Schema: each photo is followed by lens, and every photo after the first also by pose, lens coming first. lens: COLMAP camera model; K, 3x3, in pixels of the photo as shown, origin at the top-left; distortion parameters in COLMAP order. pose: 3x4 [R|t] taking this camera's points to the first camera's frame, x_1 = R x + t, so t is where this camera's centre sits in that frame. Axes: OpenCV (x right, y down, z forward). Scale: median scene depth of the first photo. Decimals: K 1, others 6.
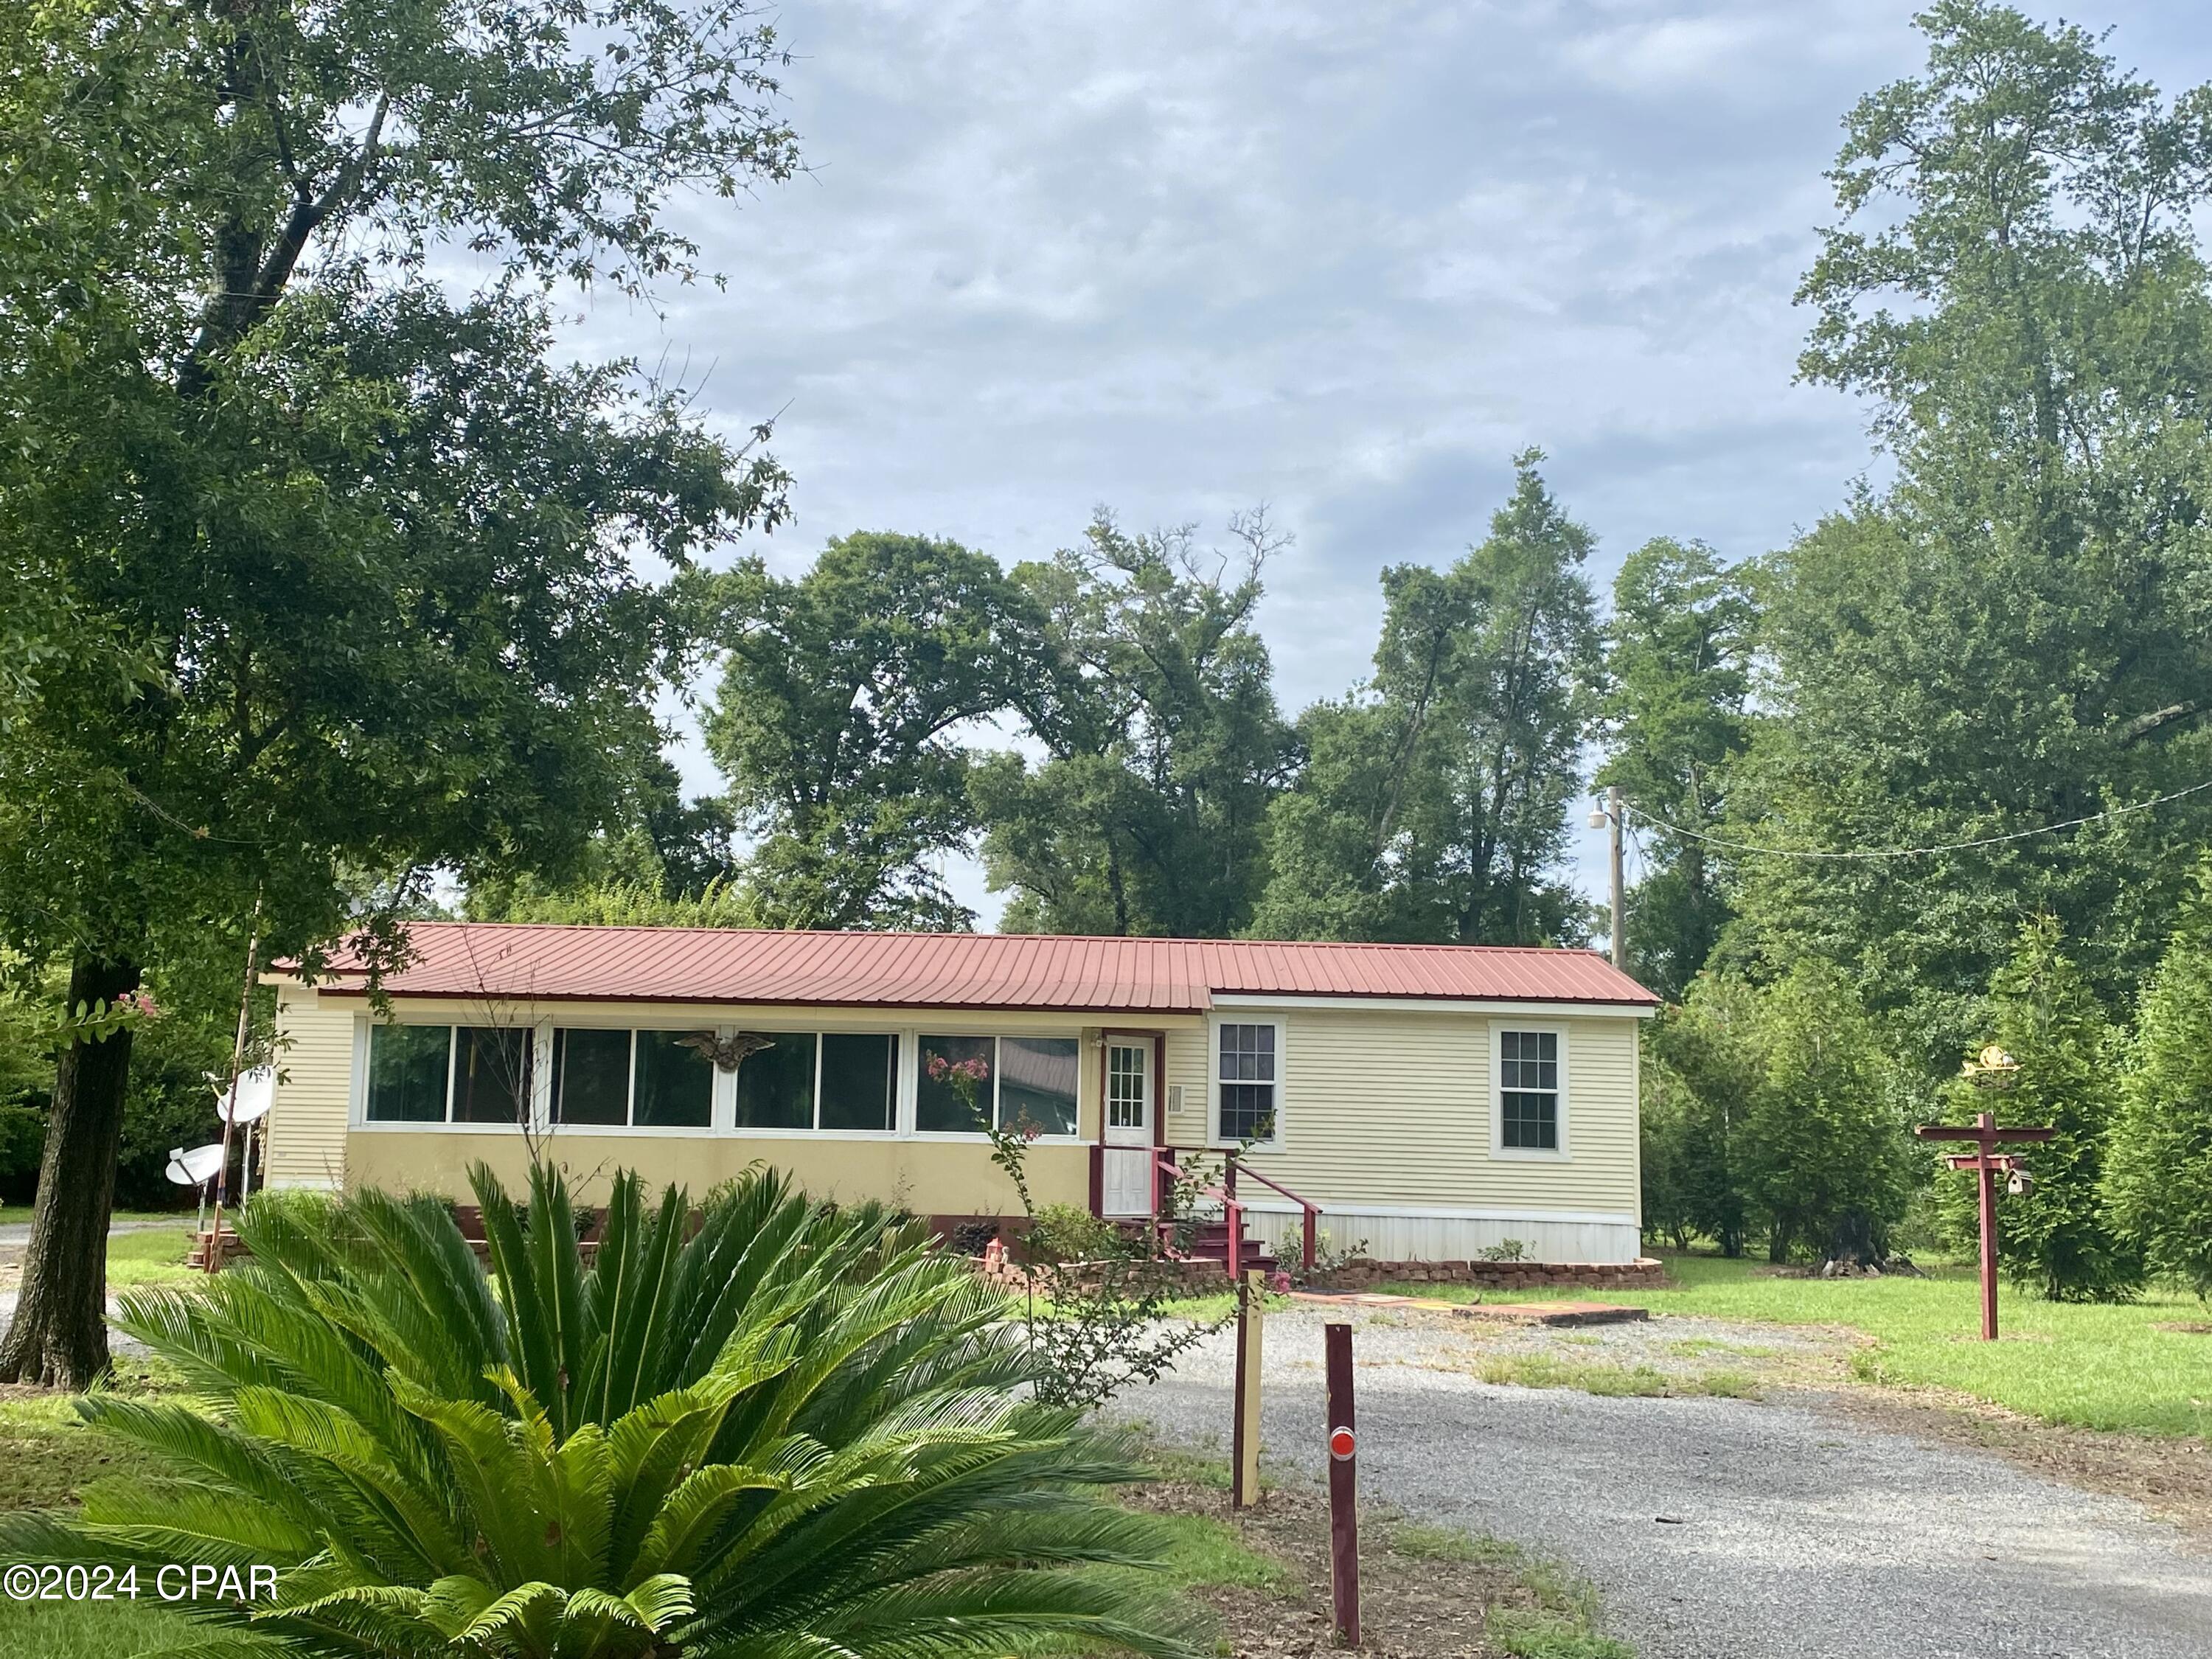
lens RADIAL K [[2457.3, 0, 1098.7], [0, 2457.3, 820.5], [0, 0, 1]] dist [-0.037361, 0.000000]
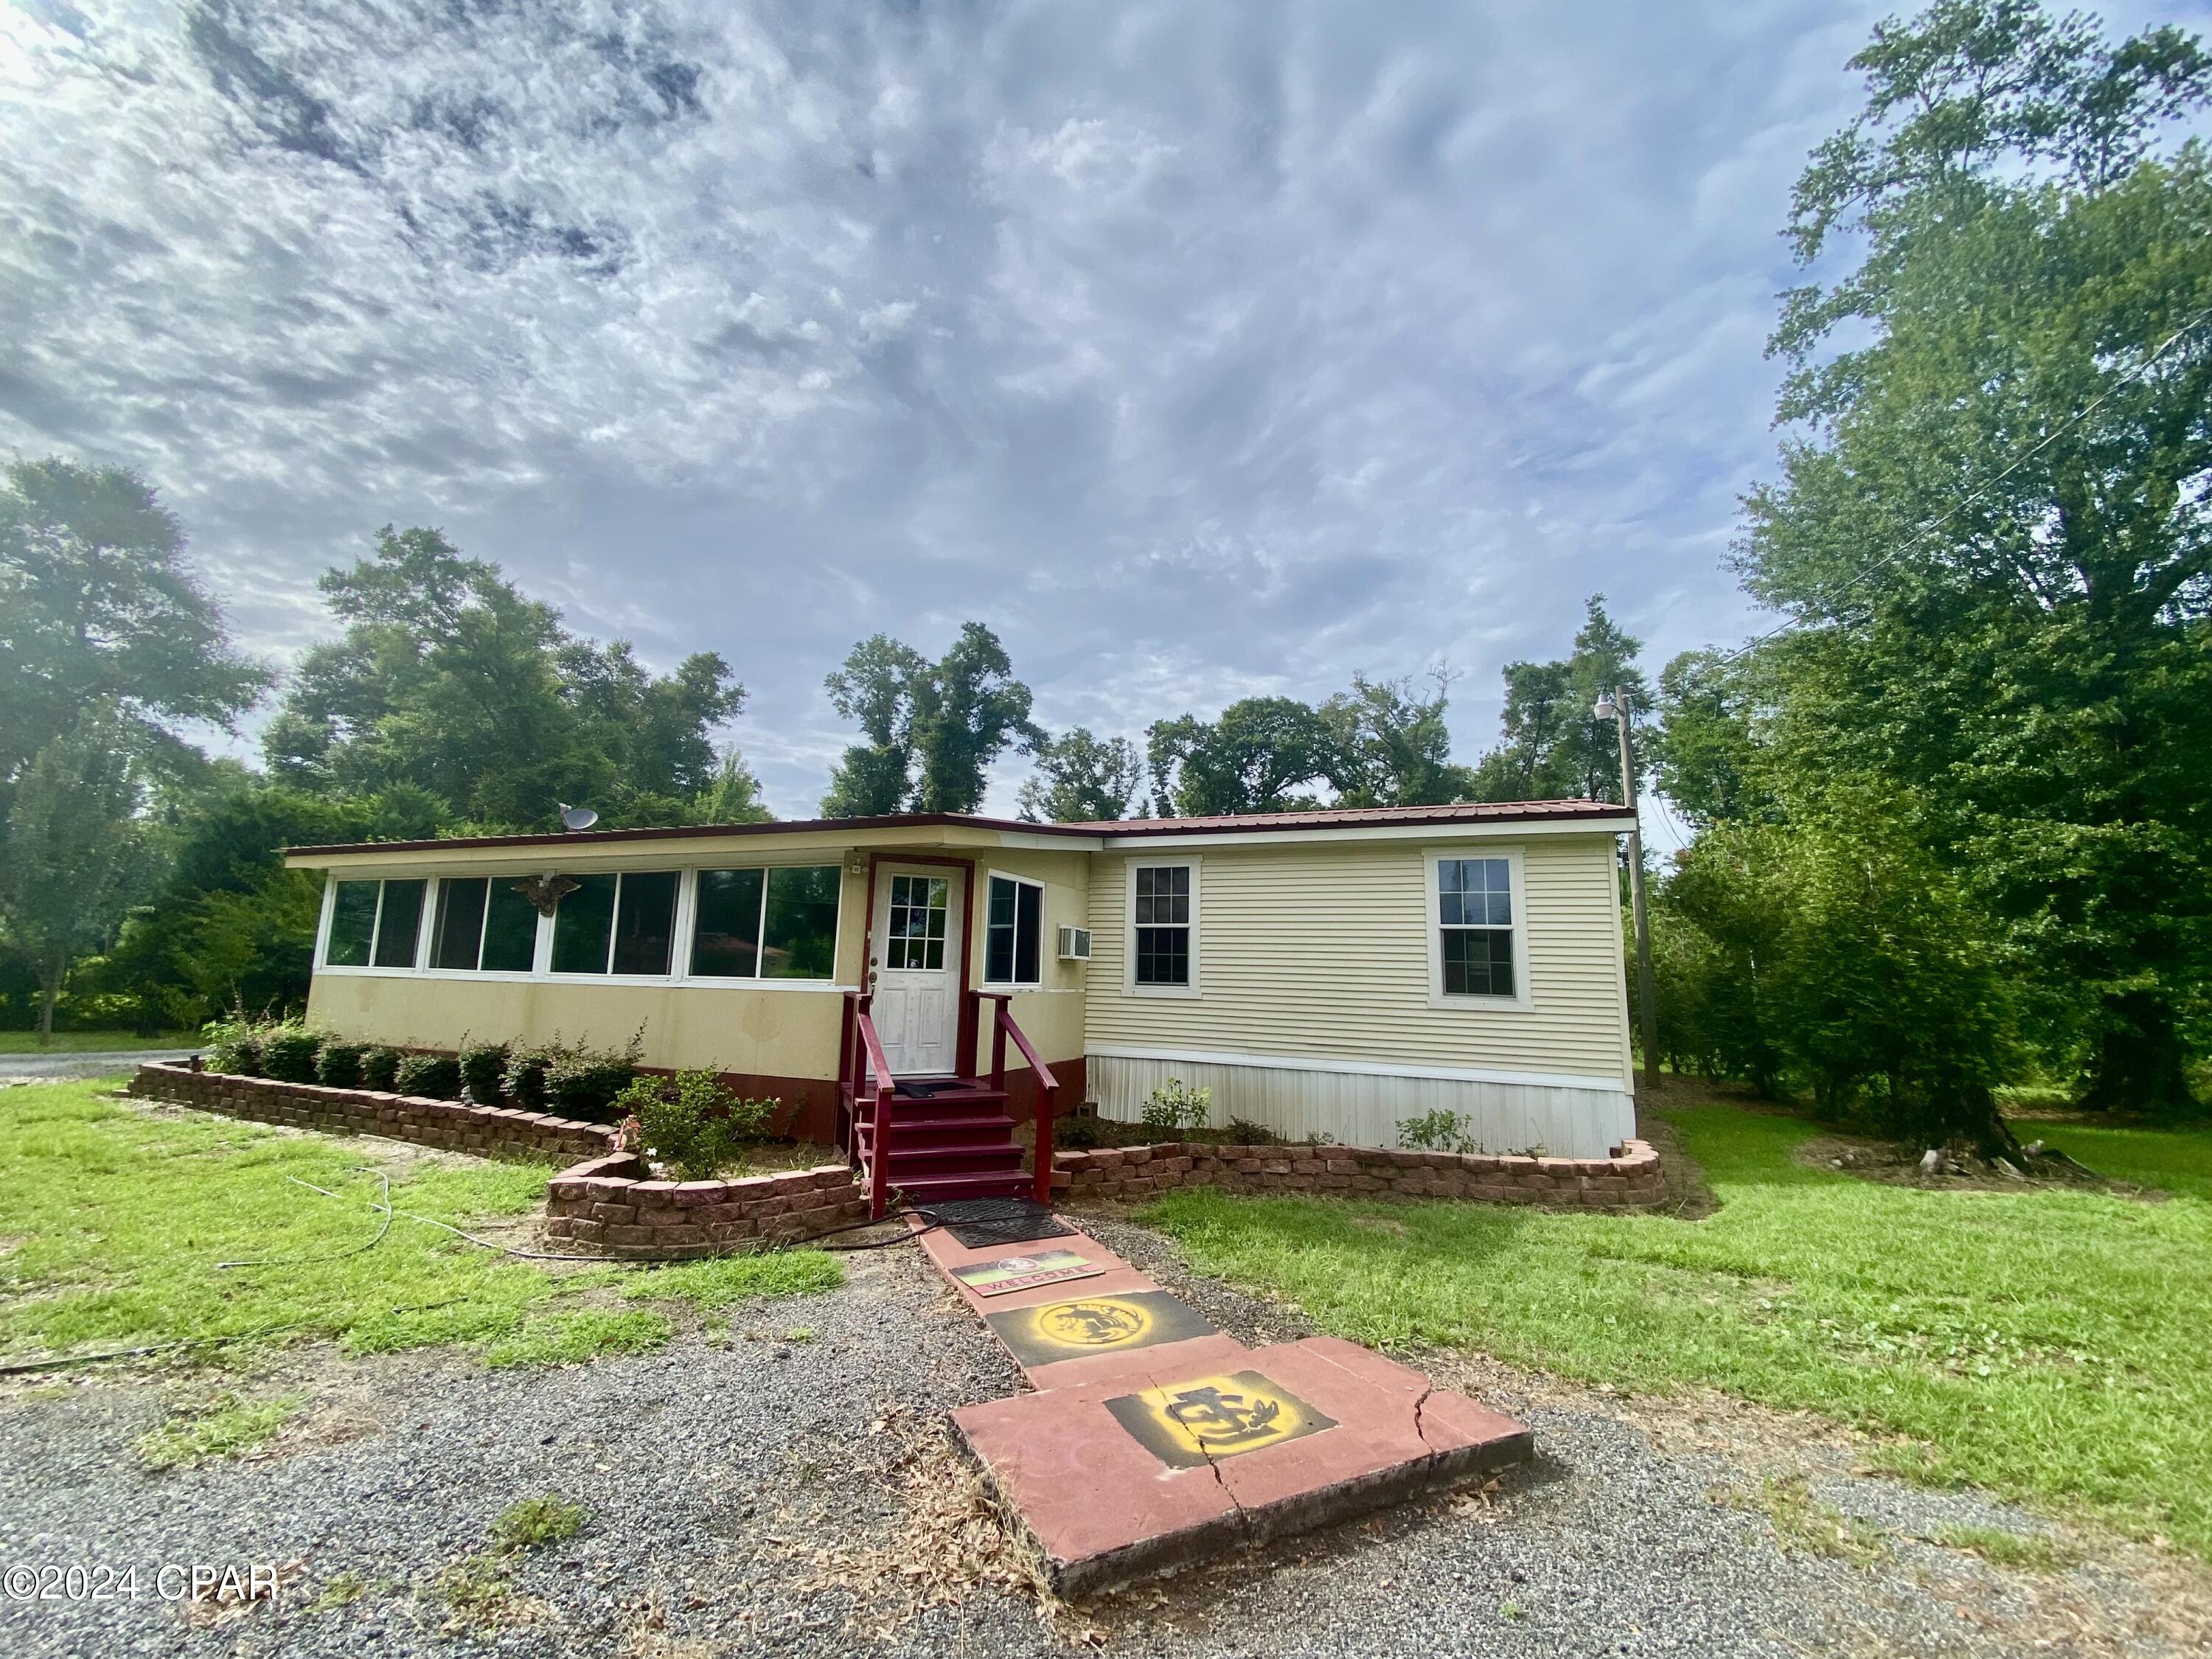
lens RADIAL K [[901.7, 0, 1093.0], [0, 901.7, 857.9], [0, 0, 1]] dist [-0.021950, -0.004098]
pose [[0.926628, -0.056061, -0.371777, 0.106267], [0.049163, 0.998398, -0.028014, 0.055487], [0.372752, 0.007680, 0.927899, 0.414768]]
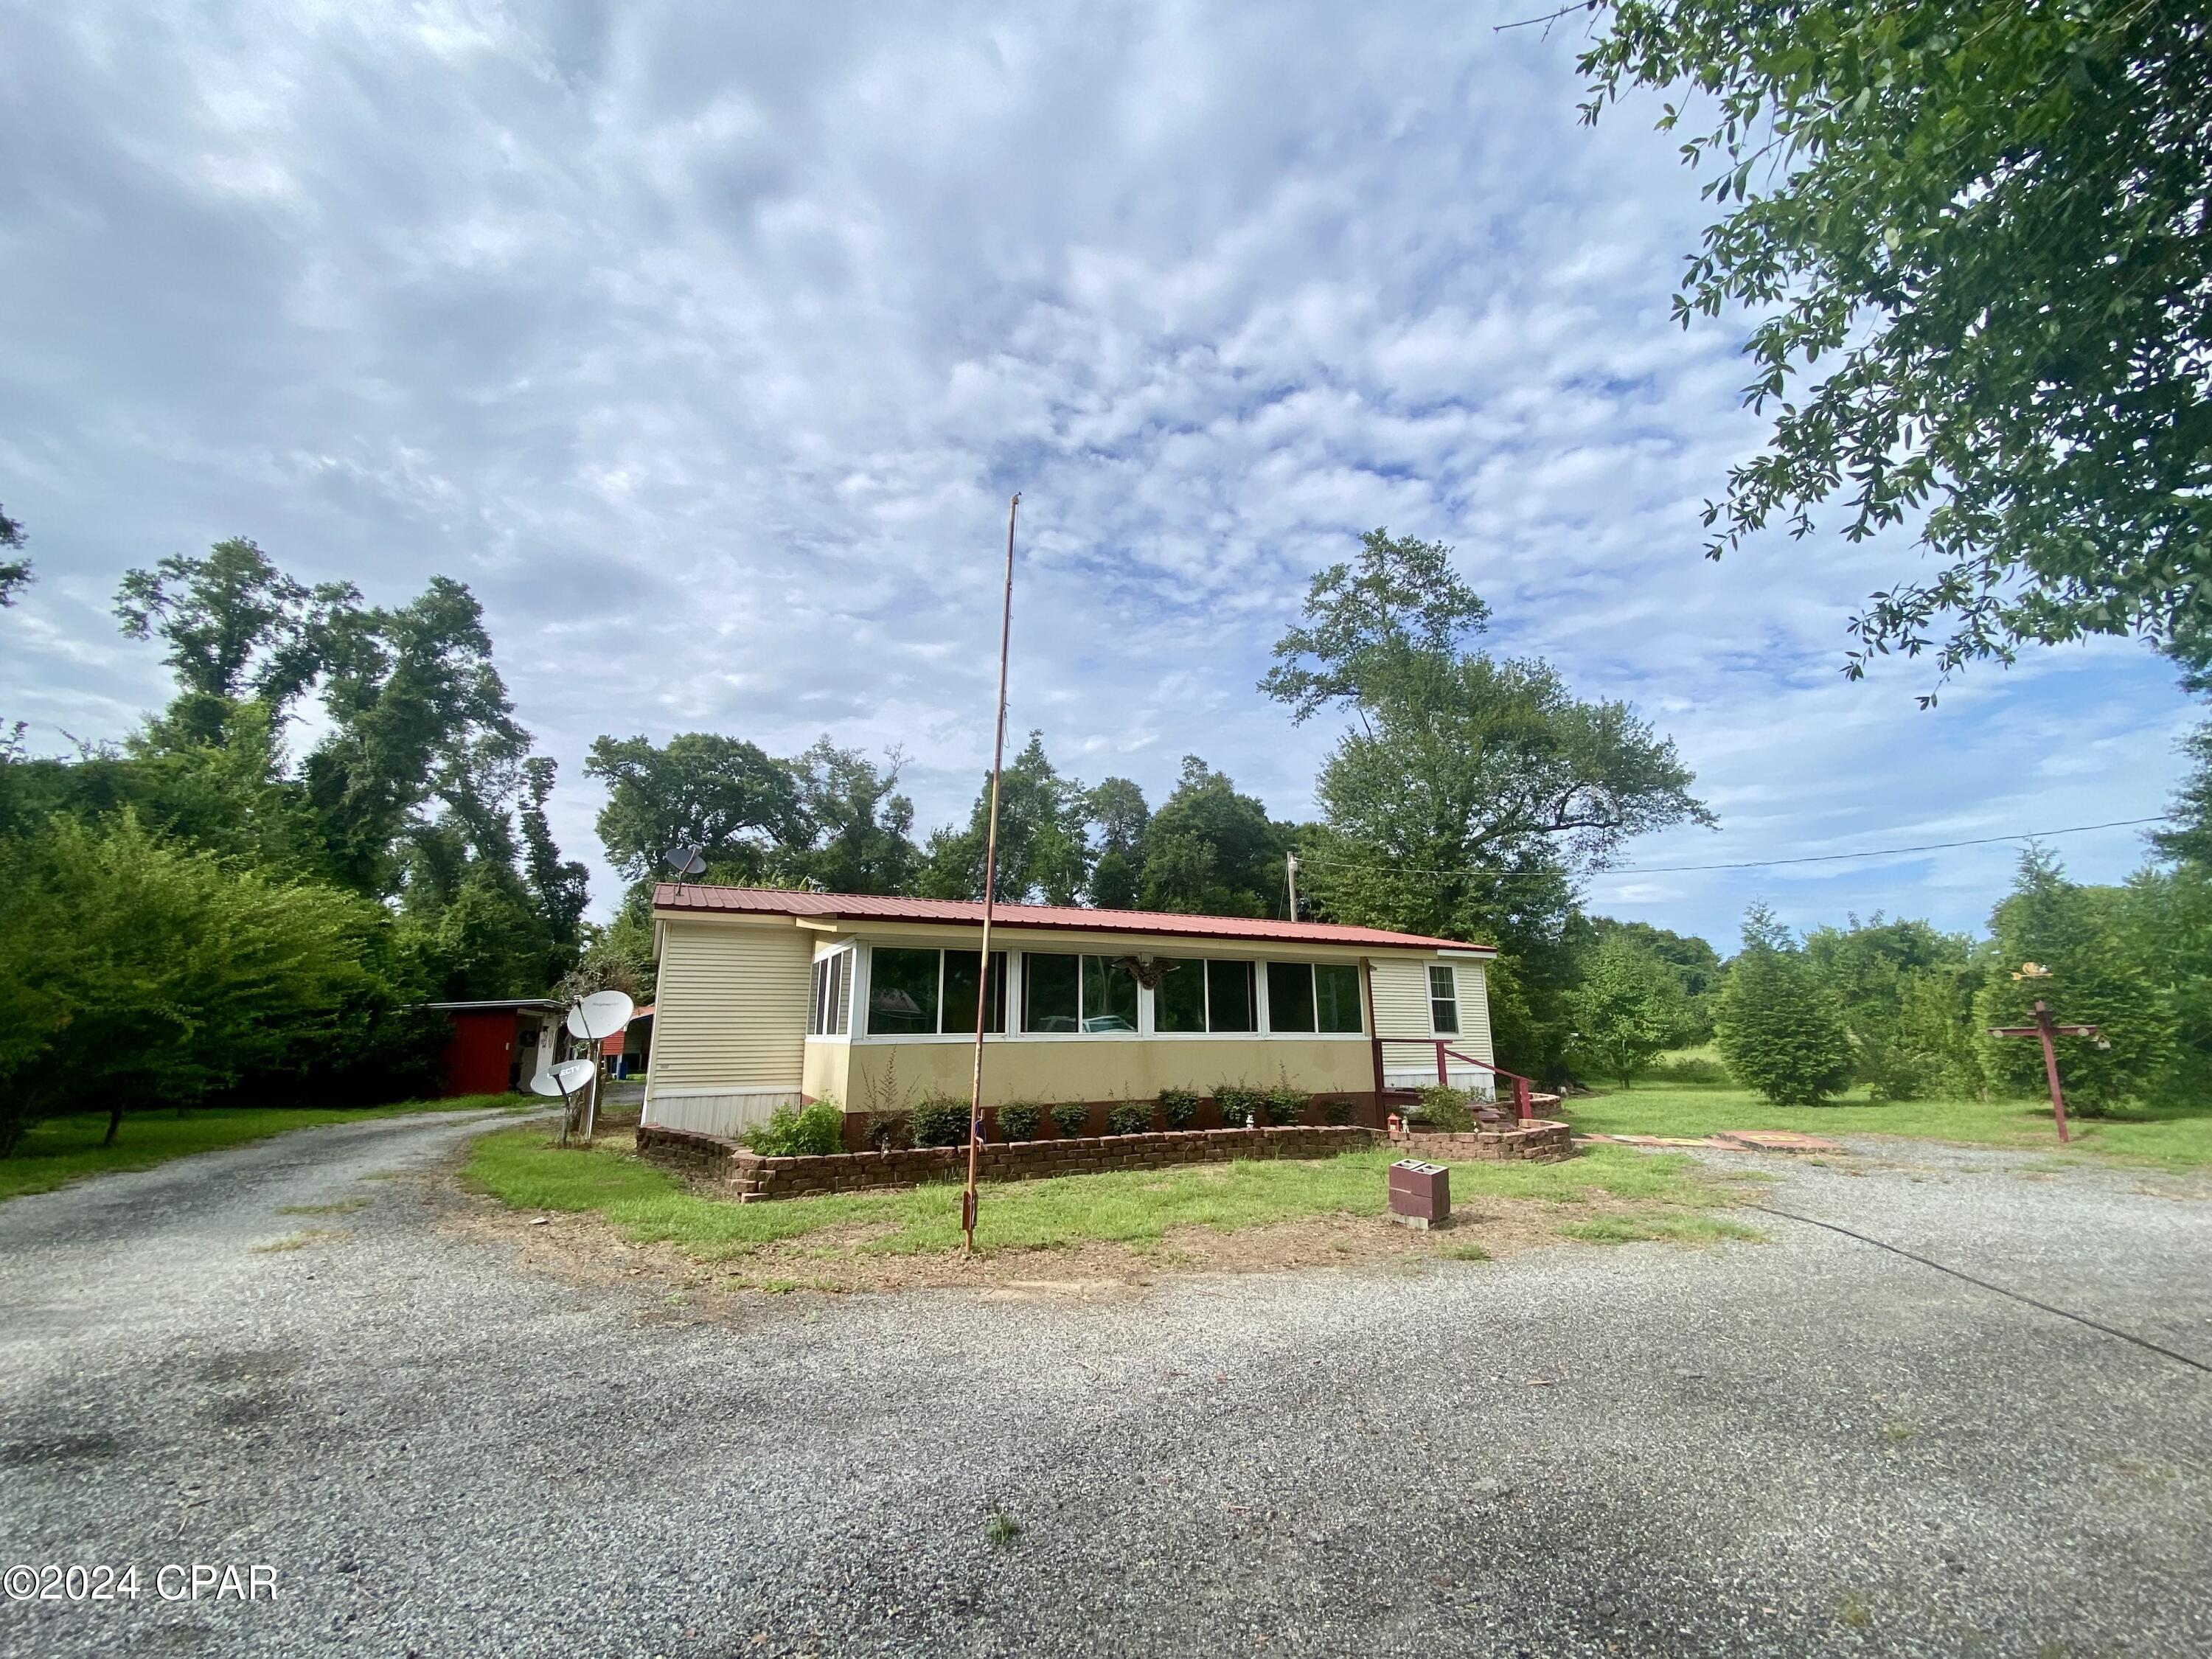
lens RADIAL K [[901.7, 0, 1123.2], [0, 901.7, 842.2], [0, 0, 1]] dist [-0.021950, -0.004098]
pose [[0.880838, 0.072302, 0.467863, -0.215886], [-0.036862, 0.995743, -0.084478, 0.037038], [-0.471980, 0.057165, 0.879754, 0.327728]]
